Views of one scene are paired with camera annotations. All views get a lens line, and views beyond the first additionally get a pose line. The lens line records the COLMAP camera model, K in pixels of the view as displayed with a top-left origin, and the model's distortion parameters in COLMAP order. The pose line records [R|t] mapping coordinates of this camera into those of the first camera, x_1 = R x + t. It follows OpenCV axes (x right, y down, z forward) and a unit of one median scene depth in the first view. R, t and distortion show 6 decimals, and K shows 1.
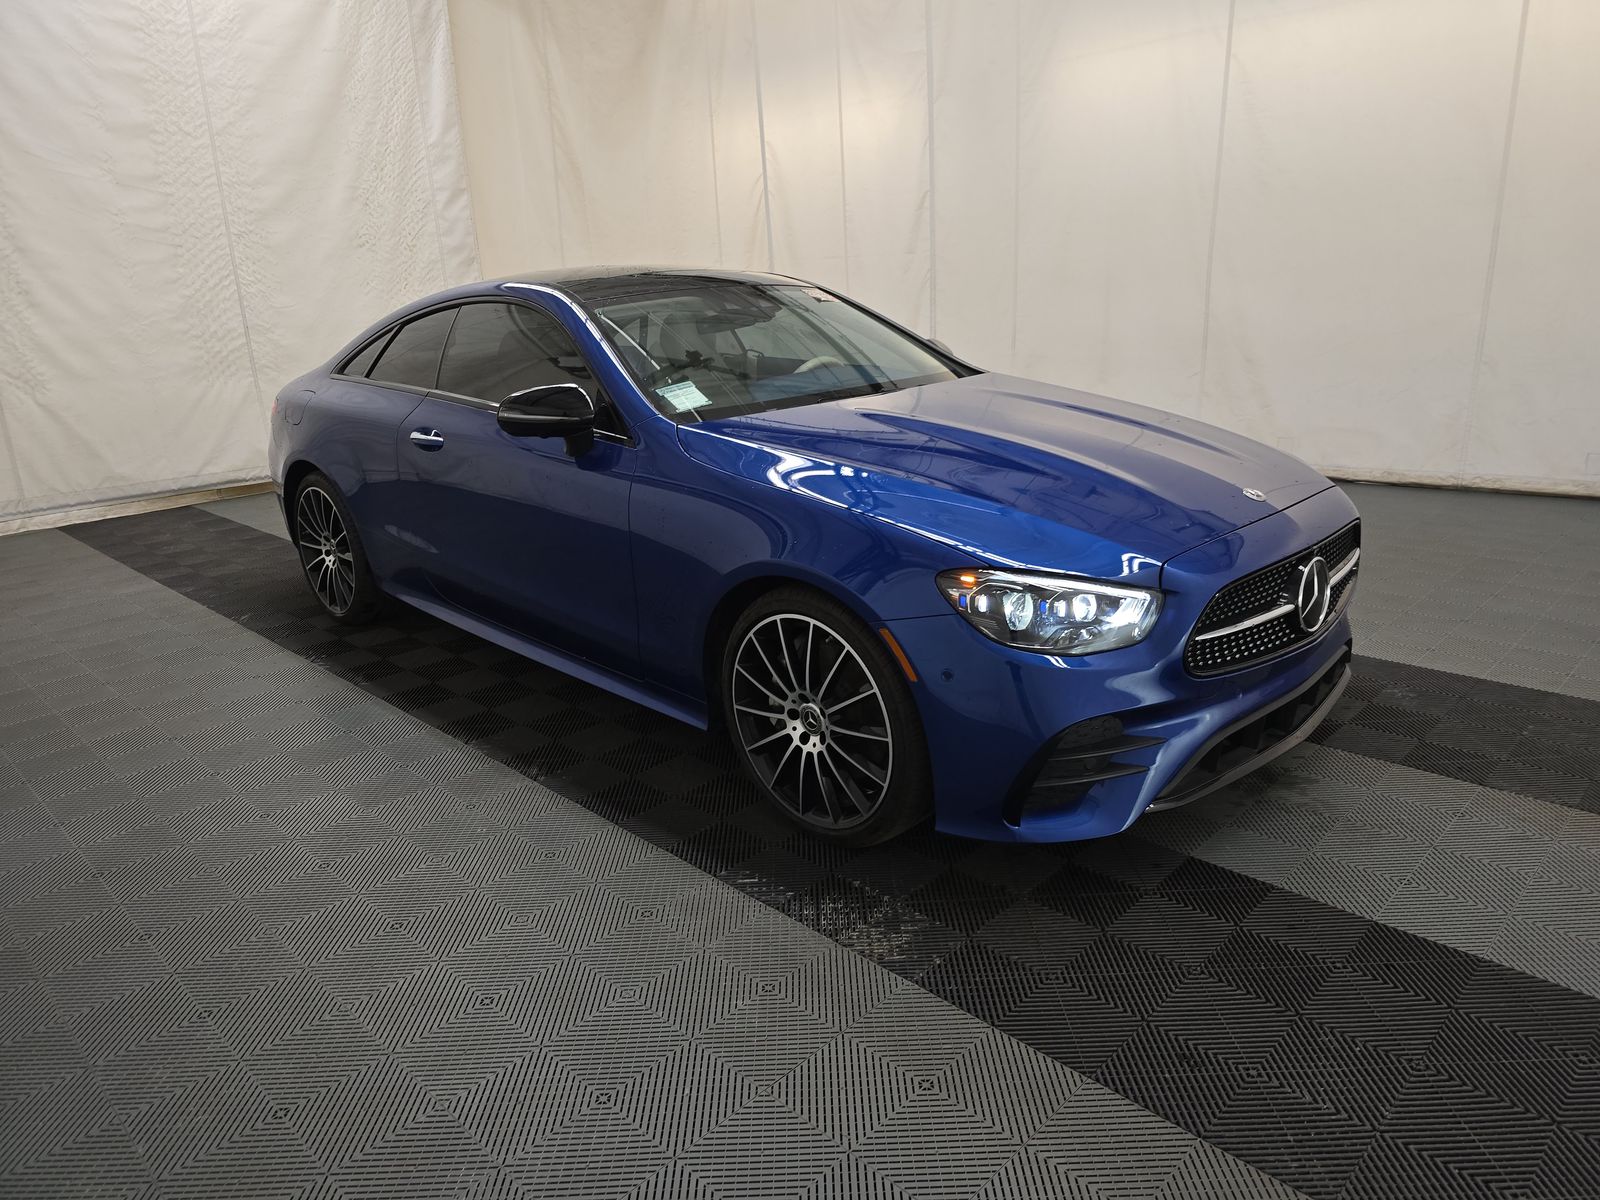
lens RADIAL K [[1087.7, 0, 795.5], [0, 1087.7, 599.5], [0, 0, 1]] dist [0.024760, -0.023514]
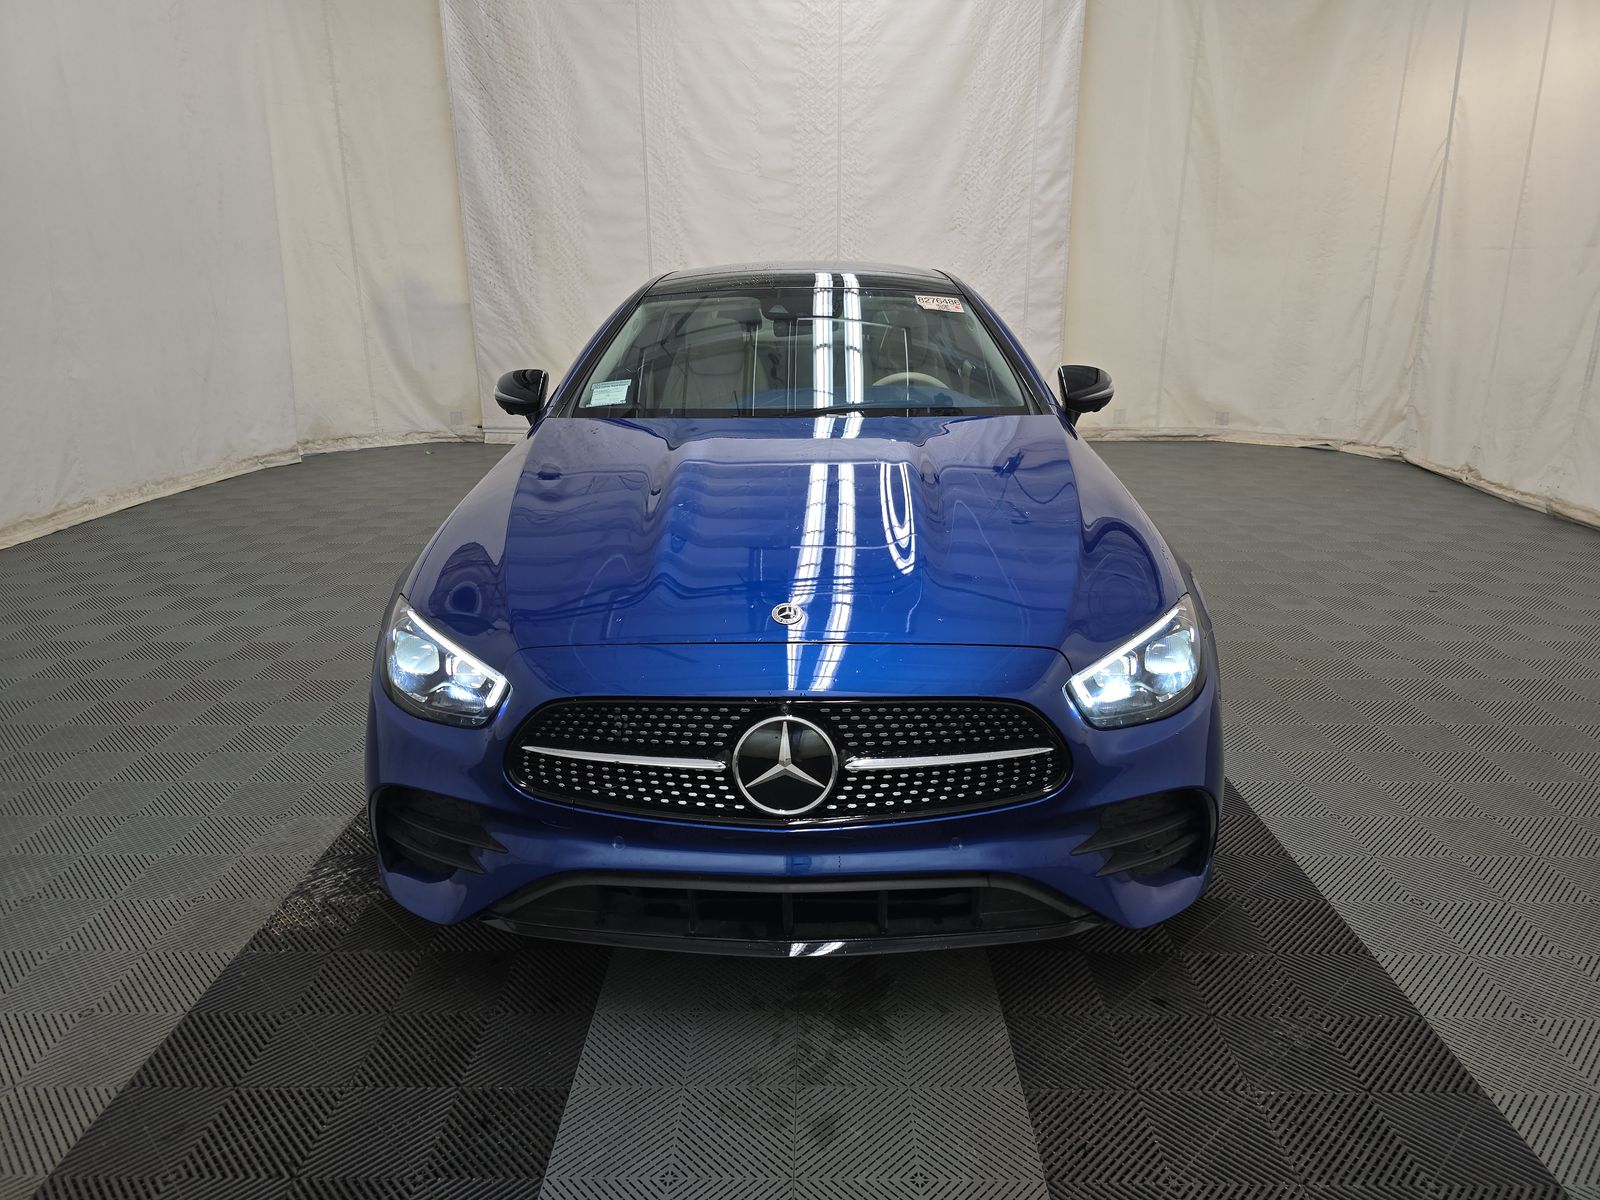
lens RADIAL K [[1087.7, 0, 804.0], [0, 1087.7, 600.7], [0, 0, 1]] dist [0.024760, -0.023514]
pose [[0.701151, 0.238305, -0.672010, 0.328045], [-0.224175, 0.968377, 0.109506, -0.062923], [0.676855, 0.073867, 0.732401, 0.167562]]
